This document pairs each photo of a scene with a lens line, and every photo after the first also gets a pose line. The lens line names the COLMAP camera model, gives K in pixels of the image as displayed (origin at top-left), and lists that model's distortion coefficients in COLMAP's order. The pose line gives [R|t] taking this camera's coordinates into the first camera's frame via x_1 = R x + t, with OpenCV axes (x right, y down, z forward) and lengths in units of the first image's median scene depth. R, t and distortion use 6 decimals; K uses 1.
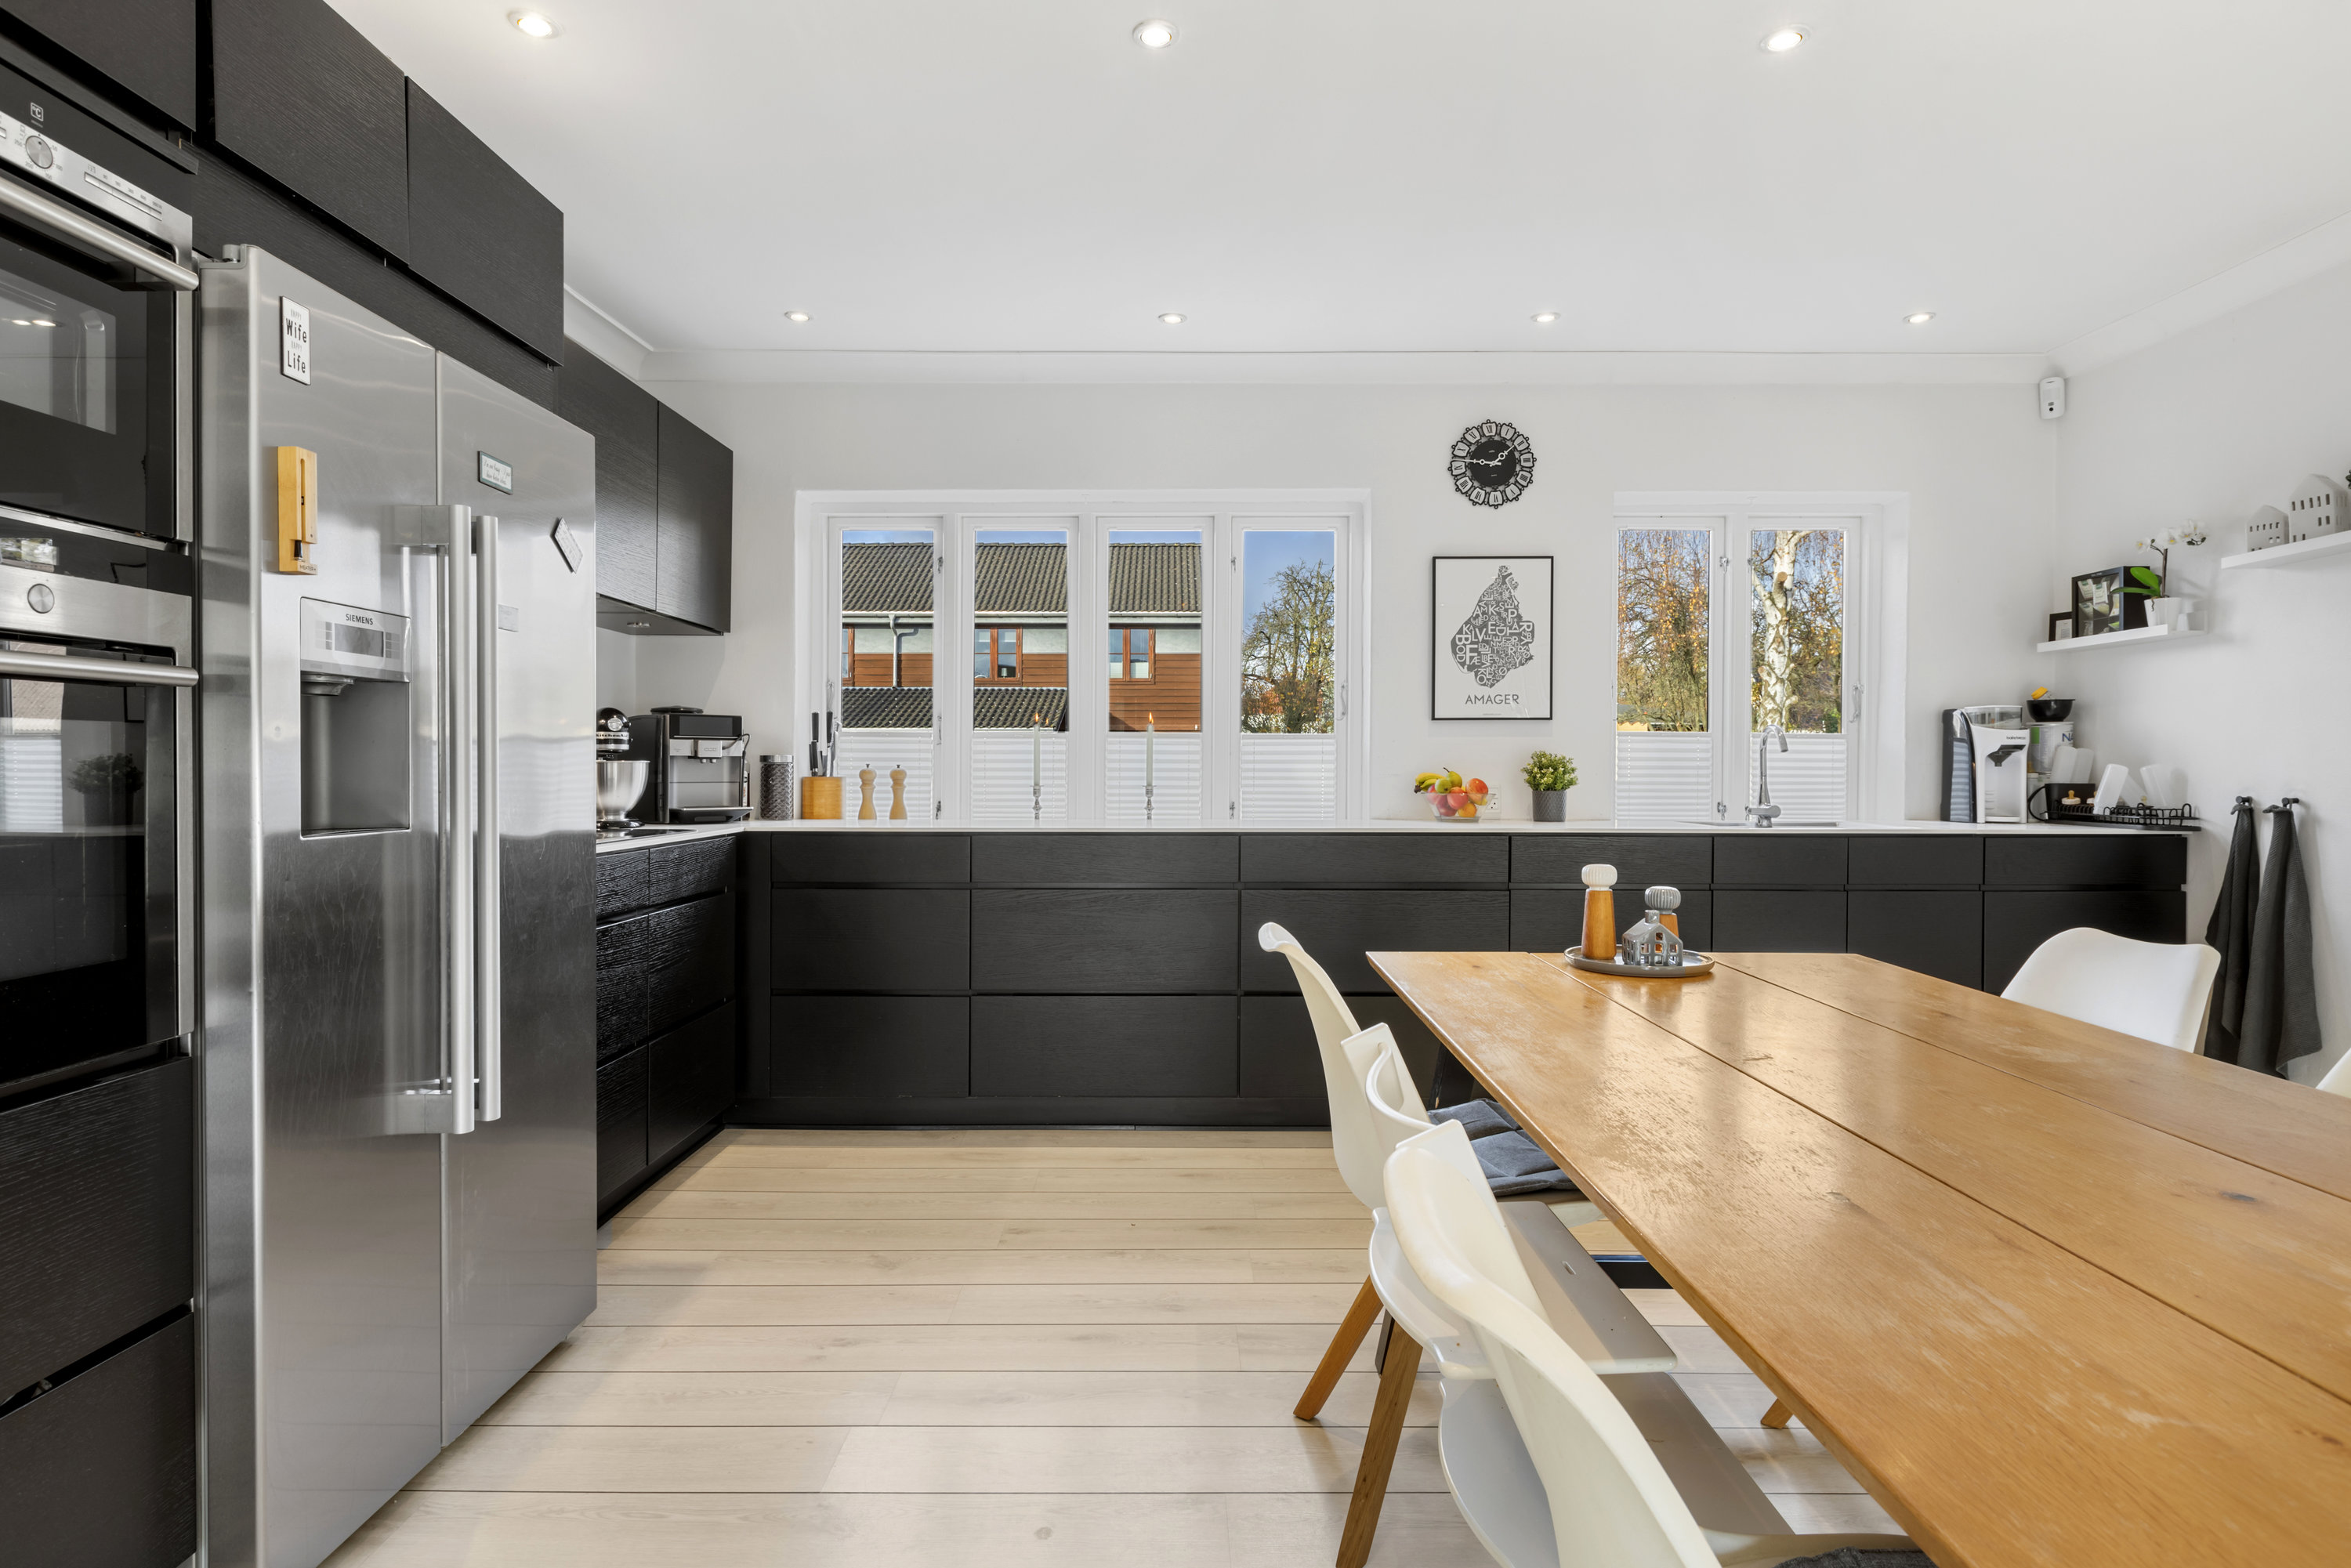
lens RADIAL K [[1268.9, 0, 1165.3], [0, 1268.9, 770.0], [0, 0, 1]] dist [0.003502, 0.003430]
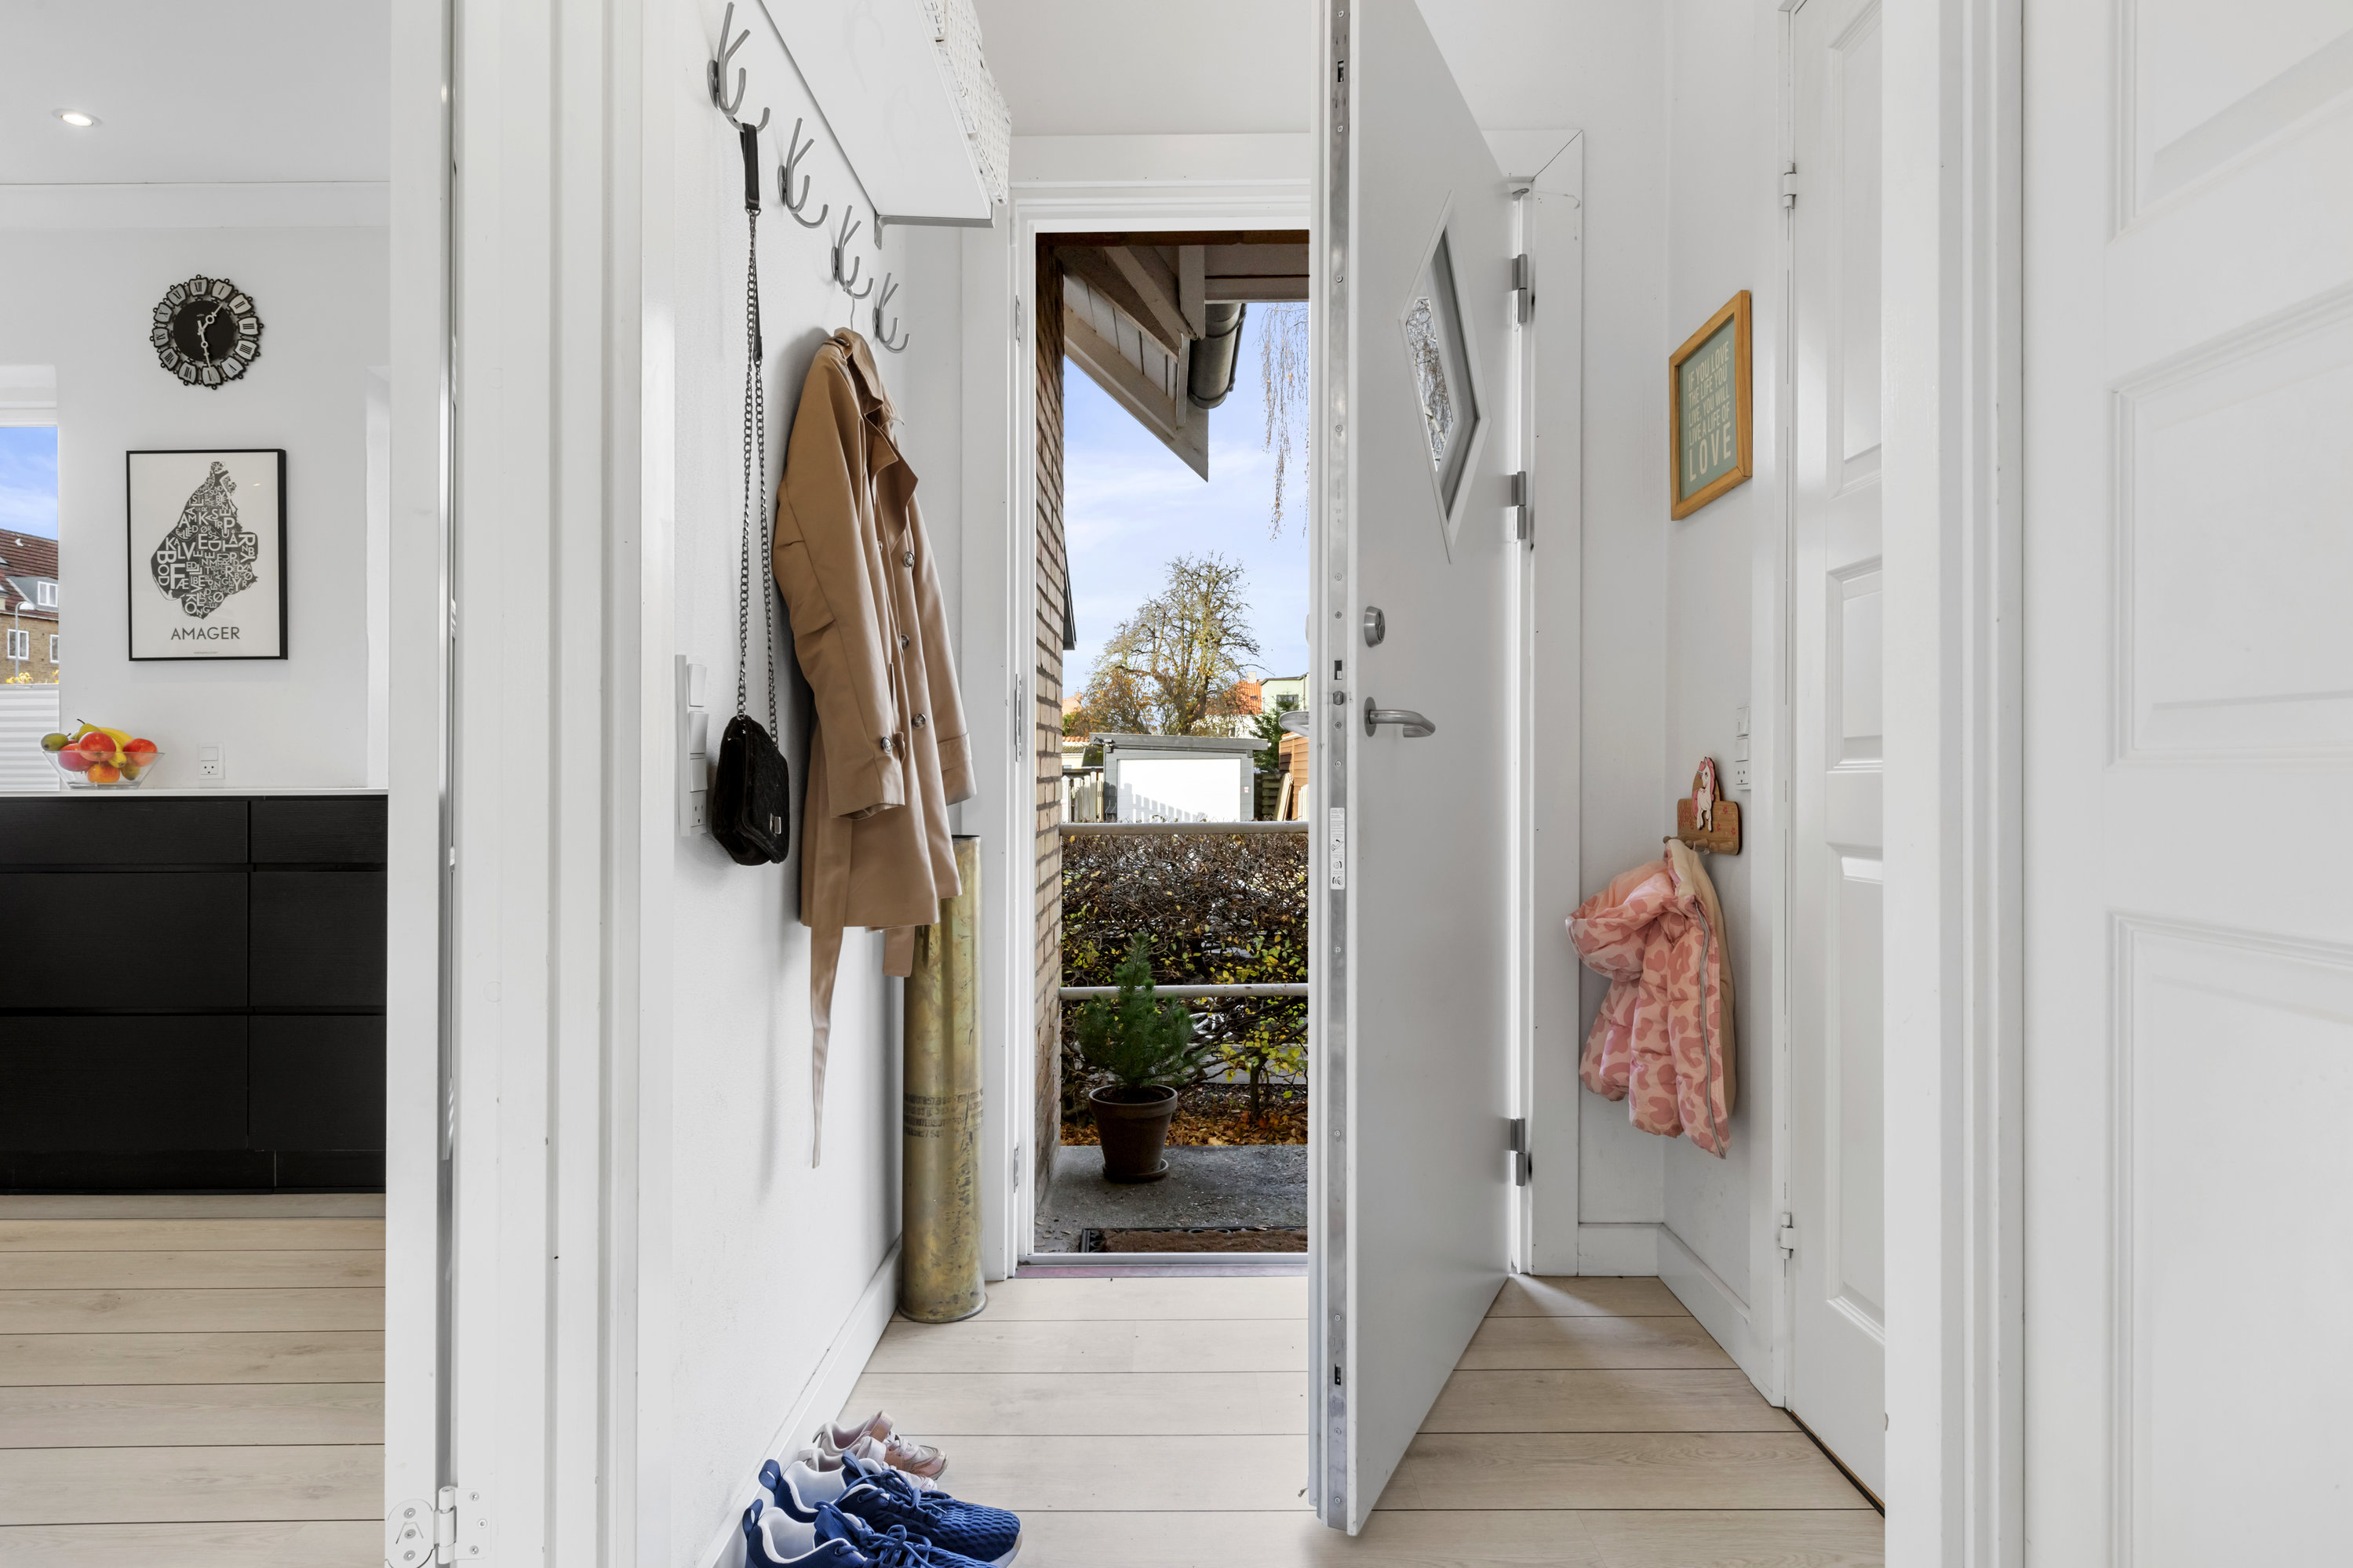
lens RADIAL K [[1269.8, 0, 1235.2], [0, 1269.8, 755.2], [0, 0, 1]] dist [0.003502, 0.003430]
pose [[0.999696, -0.007702, 0.023401, 0.903244], [0.008035, 0.999867, -0.014200, 0.036241], [-0.023288, 0.014384, 0.999625, 0.215297]]
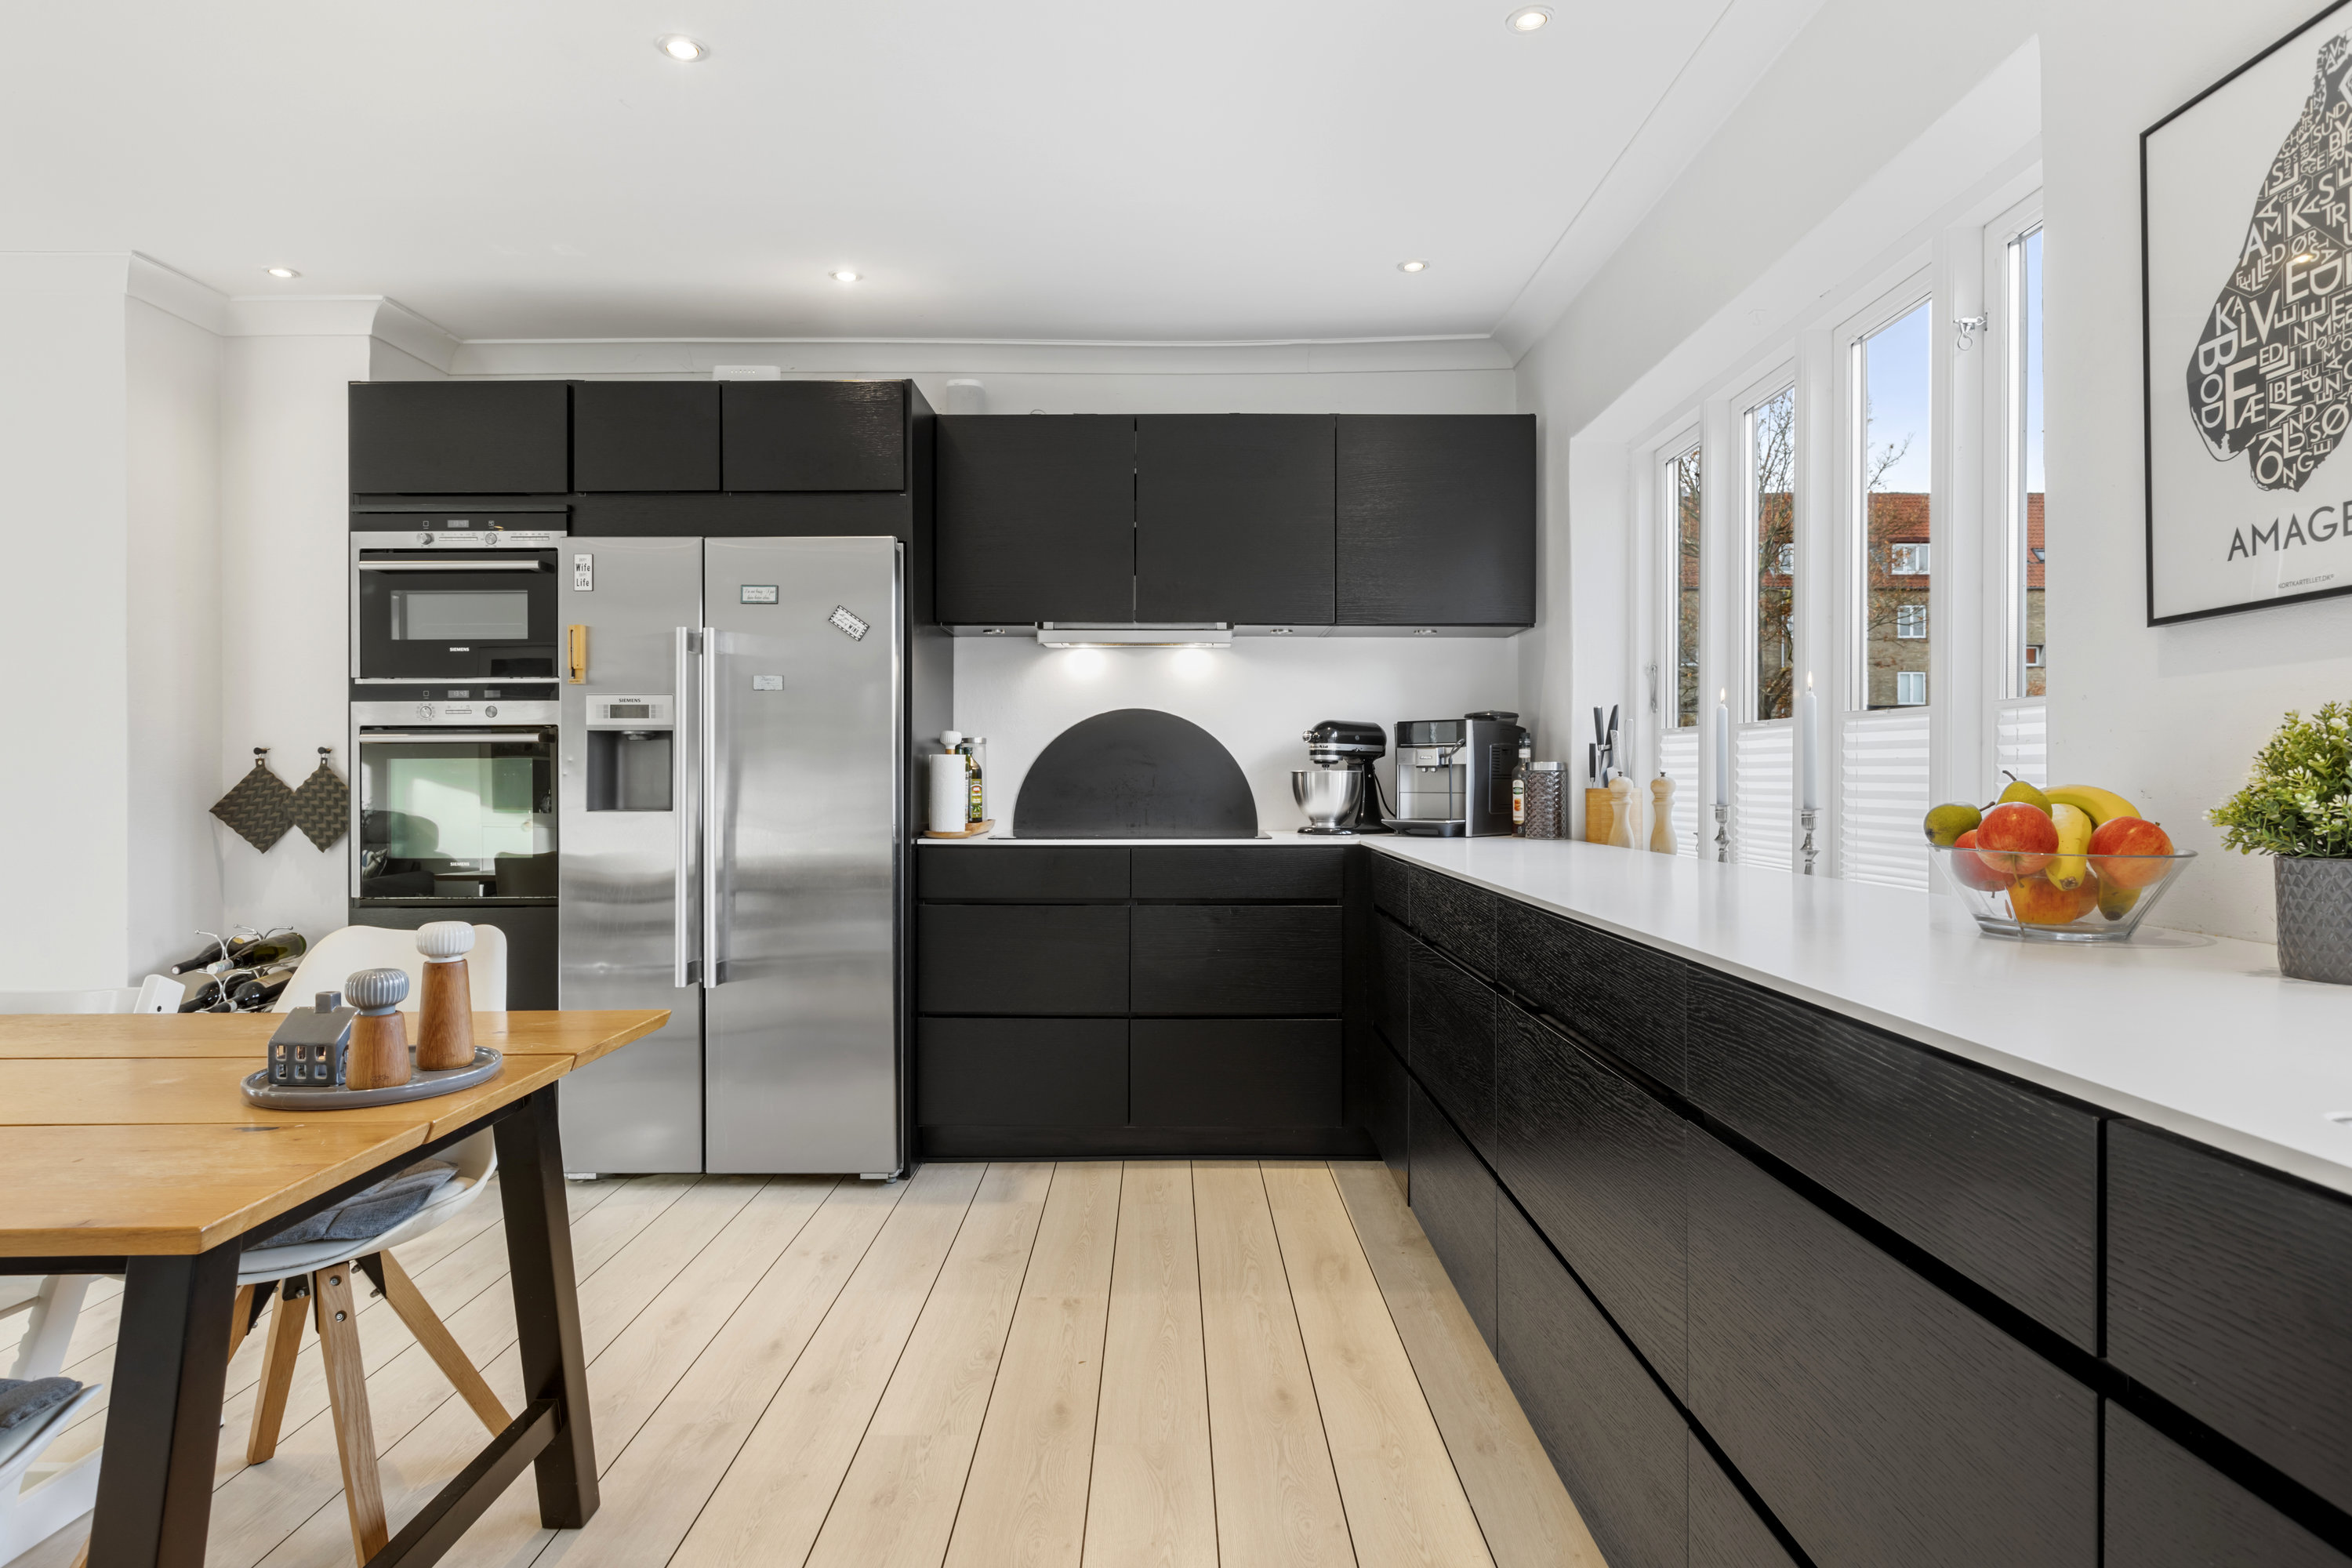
lens RADIAL K [[1269.5, 0, 1153.9], [0, 1269.5, 772.2], [0, 0, 1]] dist [0.003502, 0.003430]
pose [[0.008080, -0.006712, -0.999945, 0.562030], [-0.001510, 0.999976, -0.006725, 0.000981], [0.999966, 0.001565, 0.008070, 0.770108]]
